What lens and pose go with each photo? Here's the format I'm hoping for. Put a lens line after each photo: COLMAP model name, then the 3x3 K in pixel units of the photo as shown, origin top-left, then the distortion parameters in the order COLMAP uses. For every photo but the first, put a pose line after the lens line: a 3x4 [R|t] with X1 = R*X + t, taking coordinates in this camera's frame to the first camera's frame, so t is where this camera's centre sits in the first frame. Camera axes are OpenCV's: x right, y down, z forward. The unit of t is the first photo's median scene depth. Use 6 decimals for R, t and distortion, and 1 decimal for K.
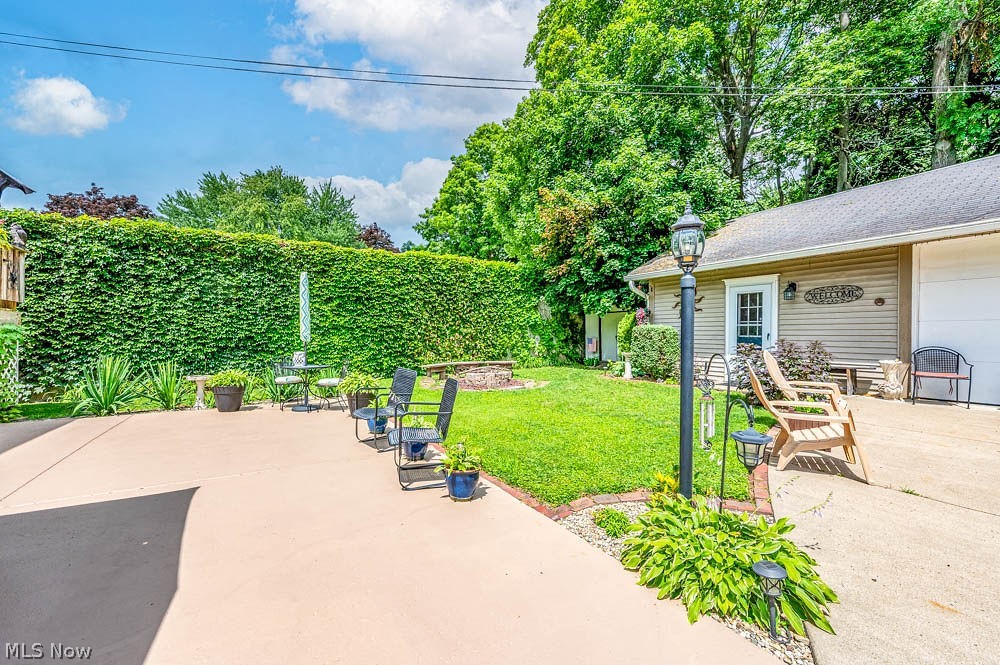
lens RADIAL K [[419.3, 0, 492.3], [0, 419.3, 335.3], [0, 0, 1]] dist [-0.000121, -0.000212]
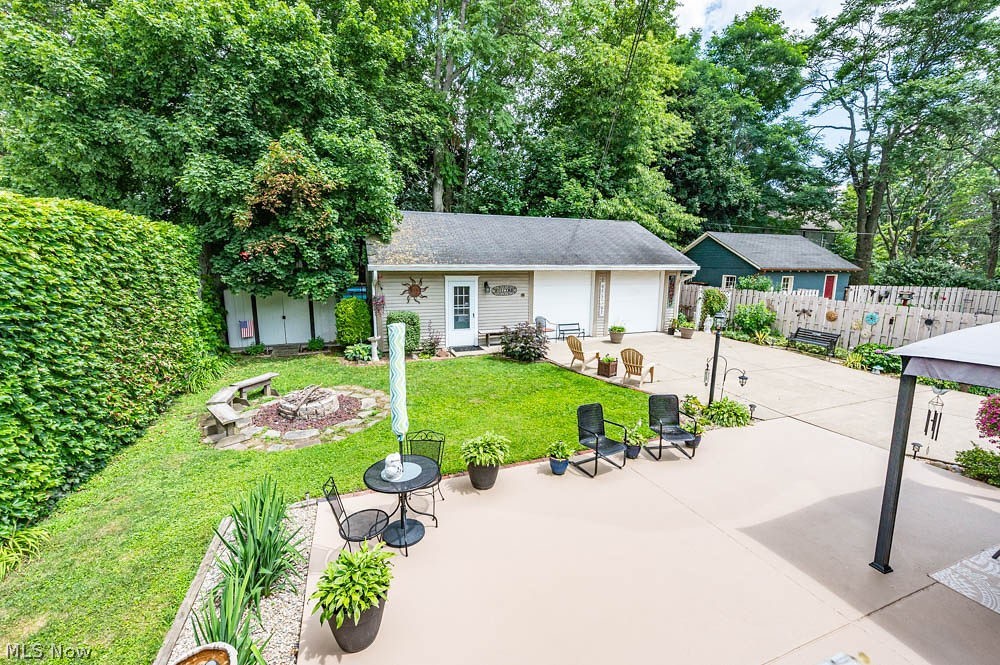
lens RADIAL K [[415.5, 0, 500.0], [0, 415.5, 332.5], [0, 0, 1]] dist [0.000691, 0.000023]
pose [[0.157599, -0.177537, 0.971413, -0.623649], [-0.007072, 0.983478, 0.180889, -0.157383], [-0.987478, -0.035377, 0.153739, 0.478200]]
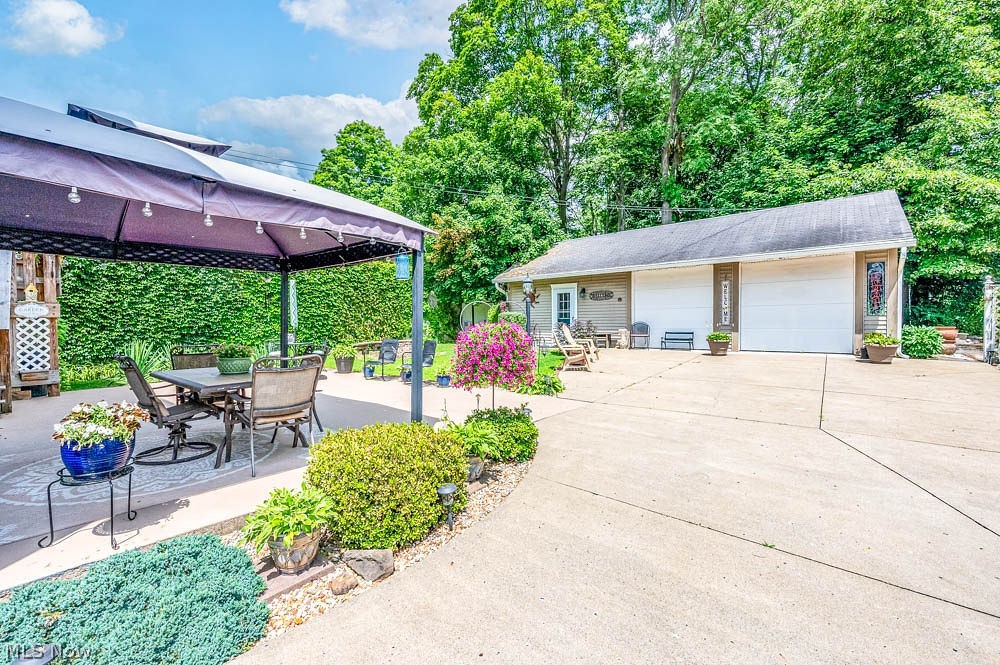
lens RADIAL K [[423.9, 0, 493.8], [0, 423.9, 327.1], [0, 0, 1]] dist [-0.001550, -0.000625]
pose [[0.942468, -0.022620, 0.333530, -0.177496], [0.017890, 0.999691, 0.017246, 0.002020], [-0.333817, -0.010287, 0.942582, -0.405076]]
